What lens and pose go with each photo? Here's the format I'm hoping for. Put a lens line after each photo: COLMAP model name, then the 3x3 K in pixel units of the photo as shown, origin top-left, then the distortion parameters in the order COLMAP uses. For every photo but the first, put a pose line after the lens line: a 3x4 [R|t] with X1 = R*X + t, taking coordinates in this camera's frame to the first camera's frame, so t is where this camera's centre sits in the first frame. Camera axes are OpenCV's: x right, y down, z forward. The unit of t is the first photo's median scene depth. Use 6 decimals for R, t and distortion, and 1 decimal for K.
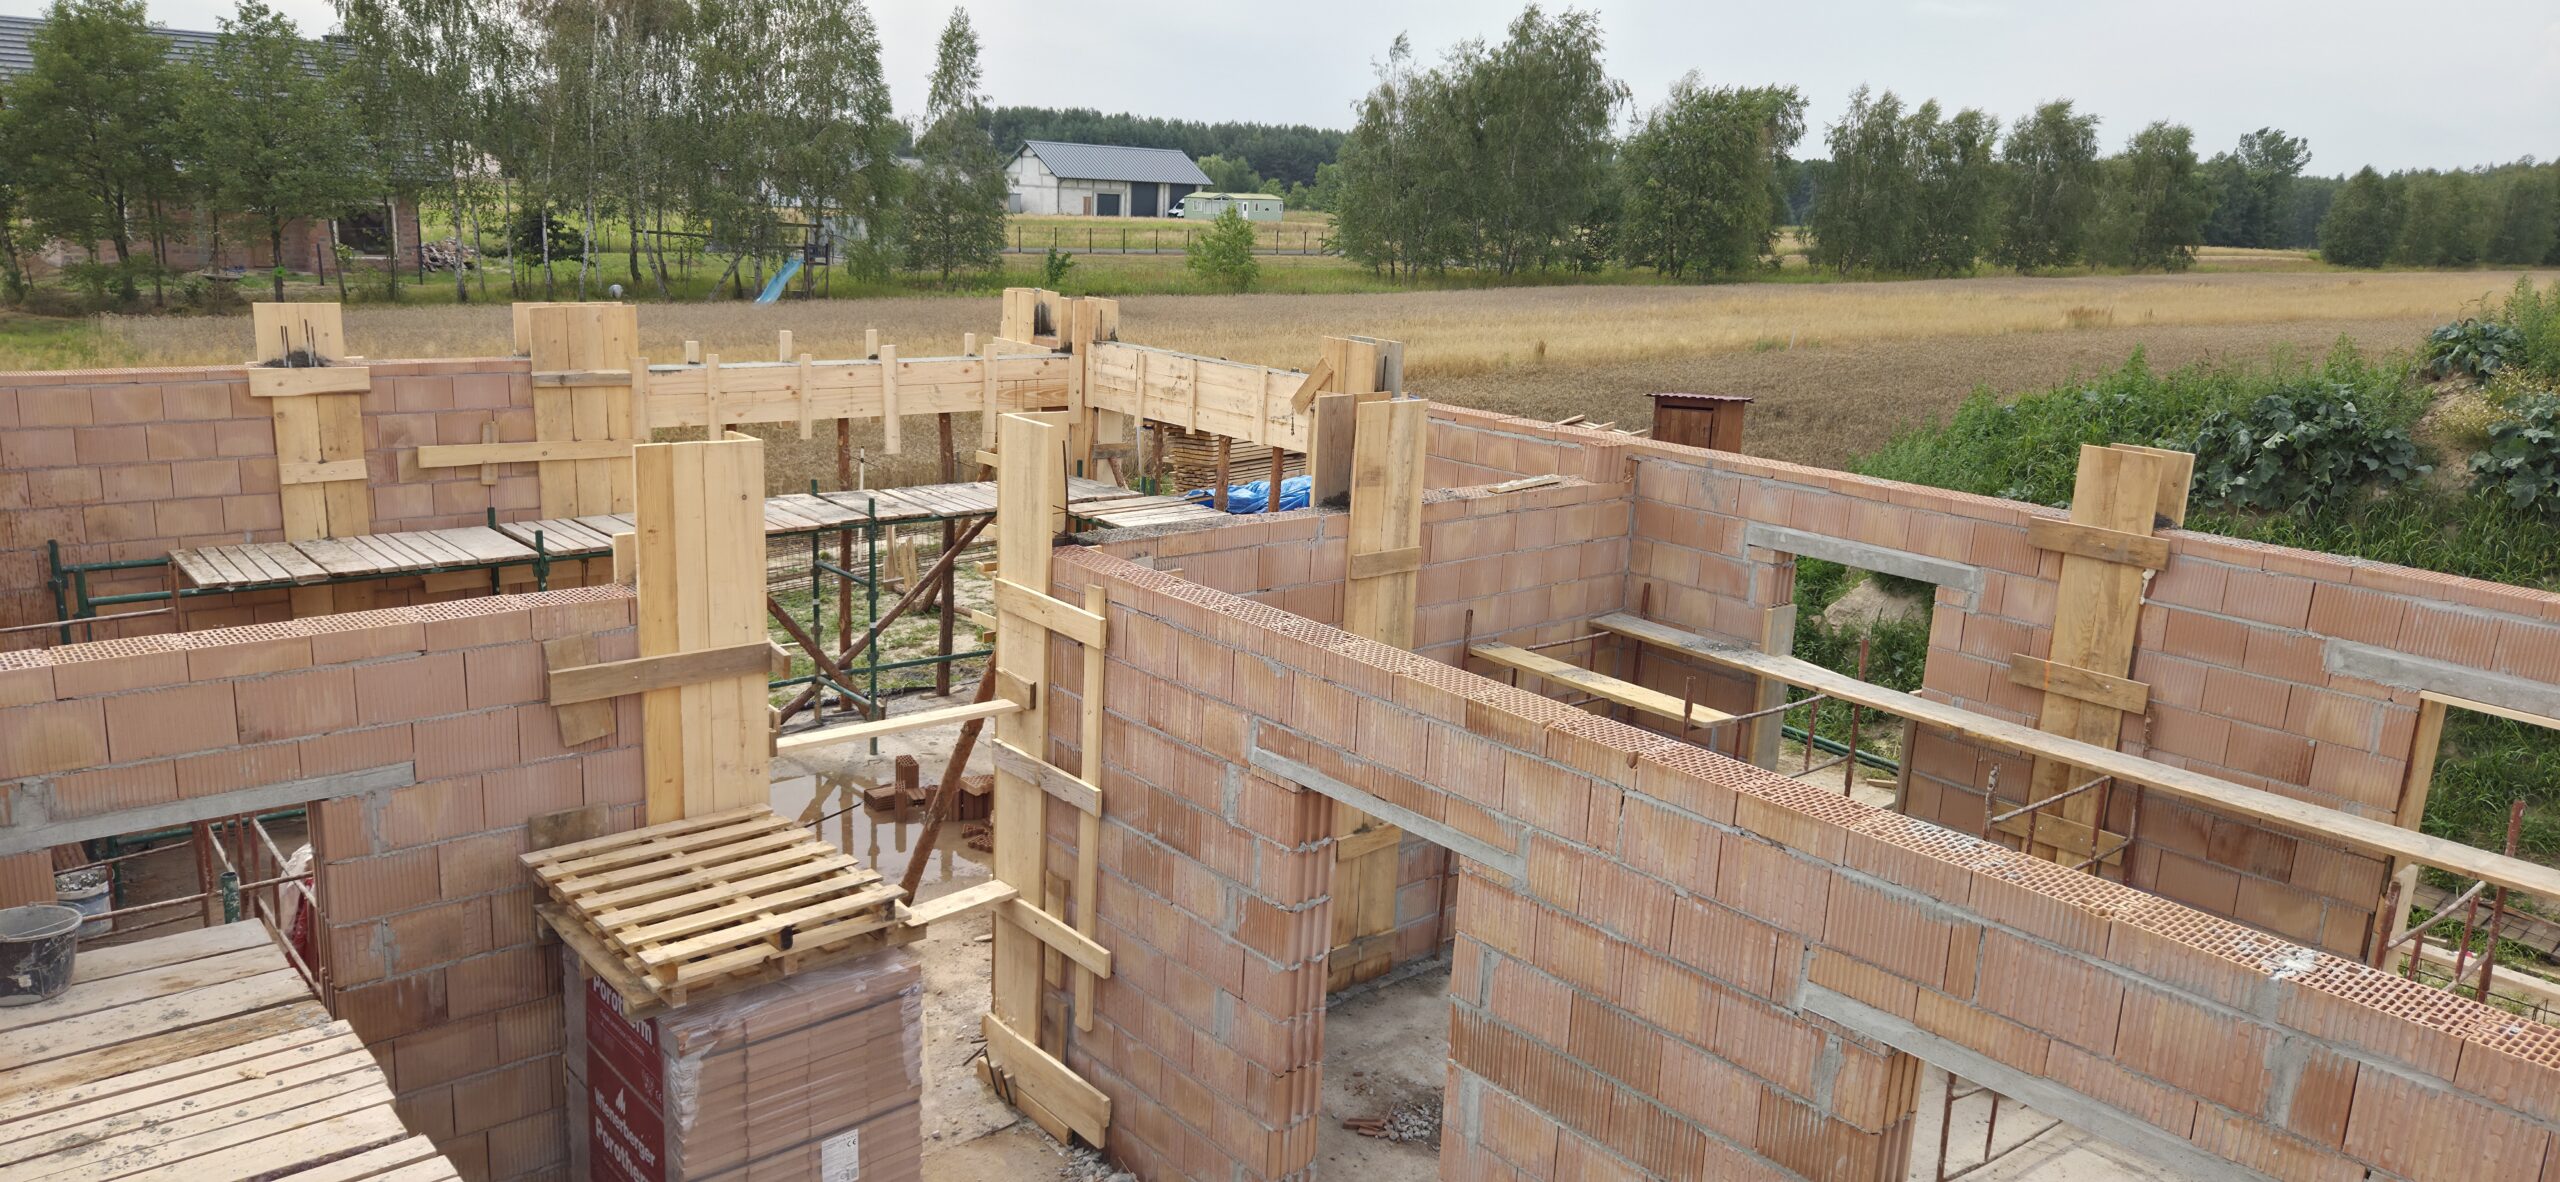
lens RADIAL K [[1715.0, 0, 1280.0], [0, 1715.0, 591.0], [0, 0, 1]] dist [0.068218, -0.063746]
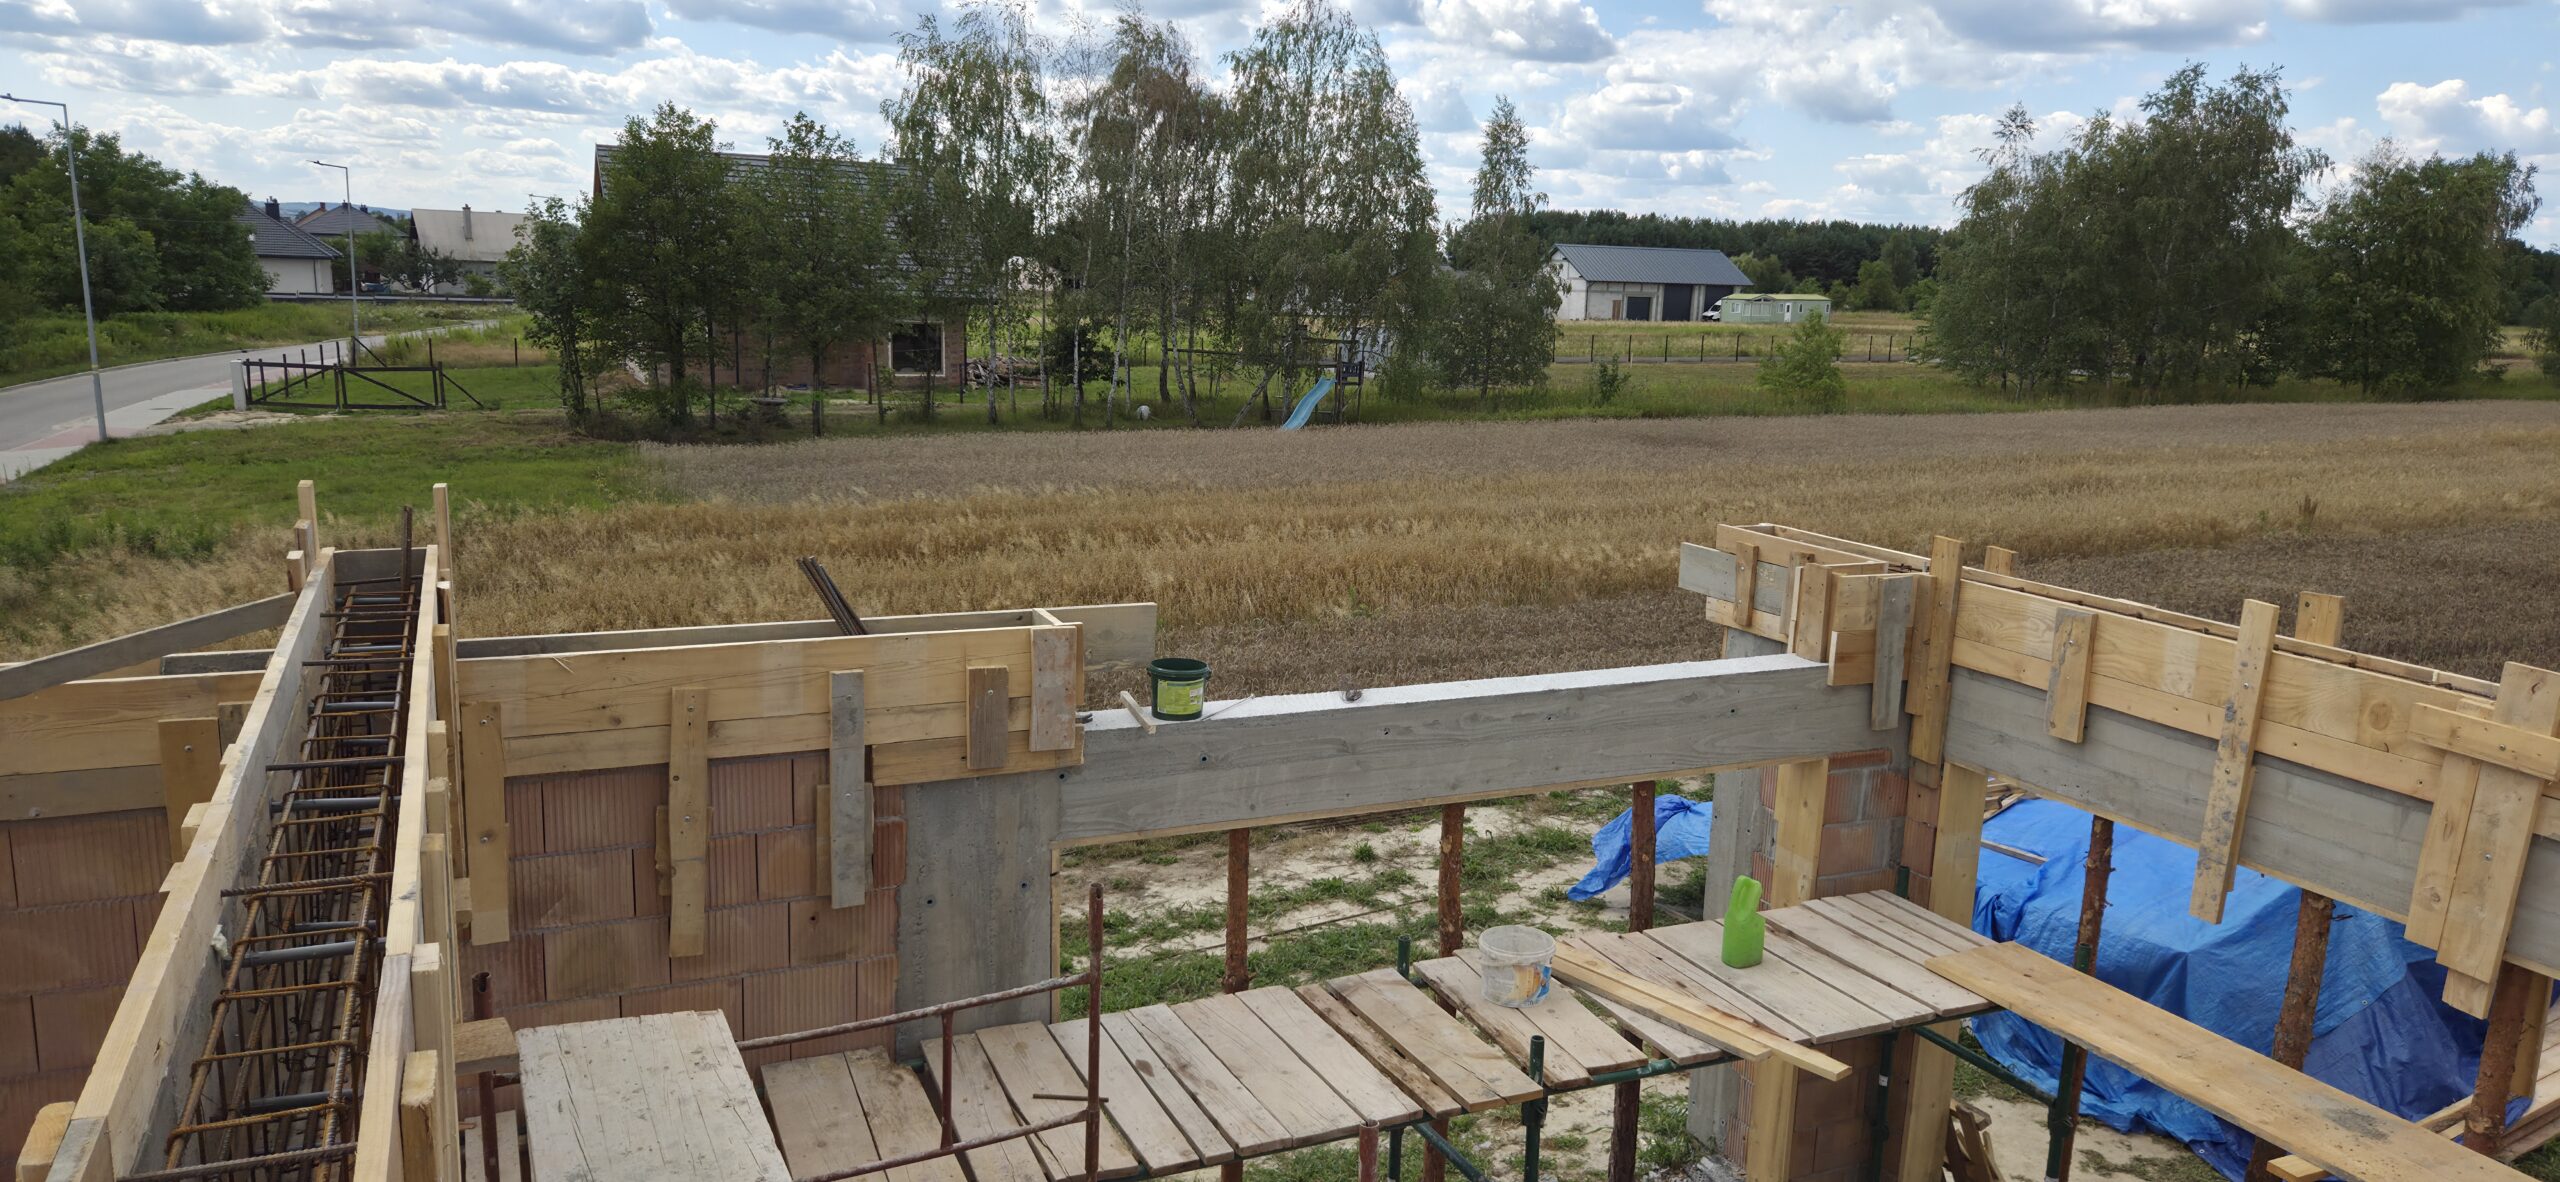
lens RADIAL K [[1719.9, 0, 1308.2], [0, 1719.9, 617.4], [0, 0, 1]] dist [0.069915, -0.057624]
pose [[0.962436, 0.039979, -0.268550, -0.203982], [-0.051385, 0.998045, -0.035575, -0.166911], [0.266602, 0.048038, 0.962609, 0.637370]]
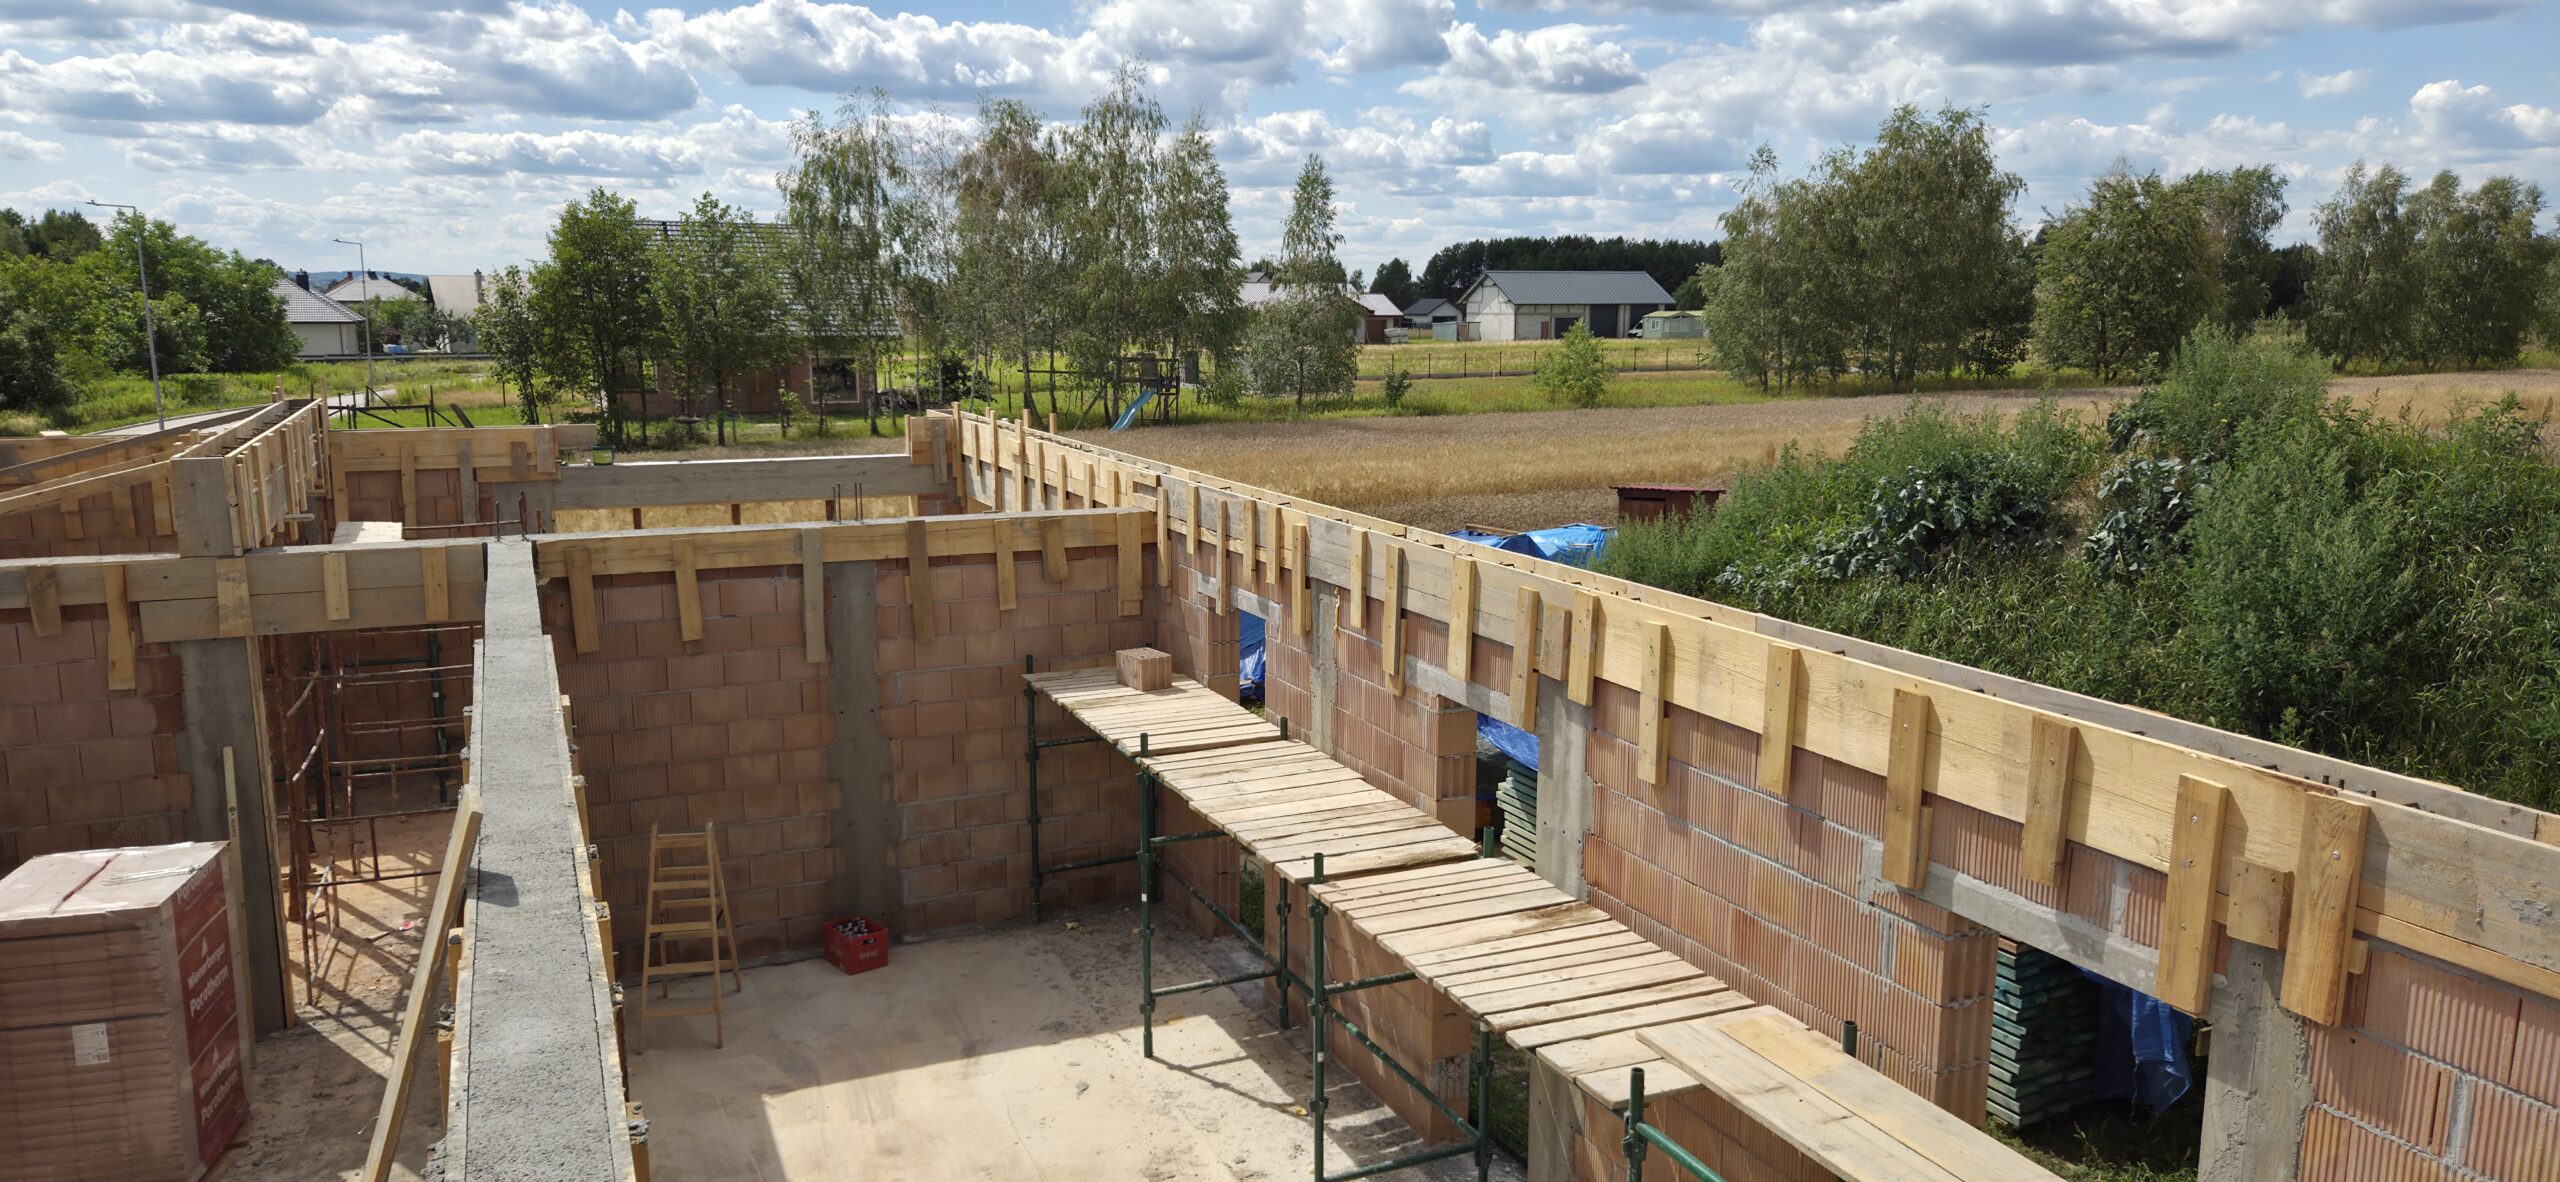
lens RADIAL K [[1706.3, 0, 1276.1], [0, 1706.3, 617.6], [0, 0, 1]] dist [0.065310, -0.054084]
pose [[0.955607, 0.007656, -0.294546, 0.611089], [-0.023977, 0.998368, -0.051837, 0.044114], [0.293668, 0.056598, 0.954230, -0.089279]]
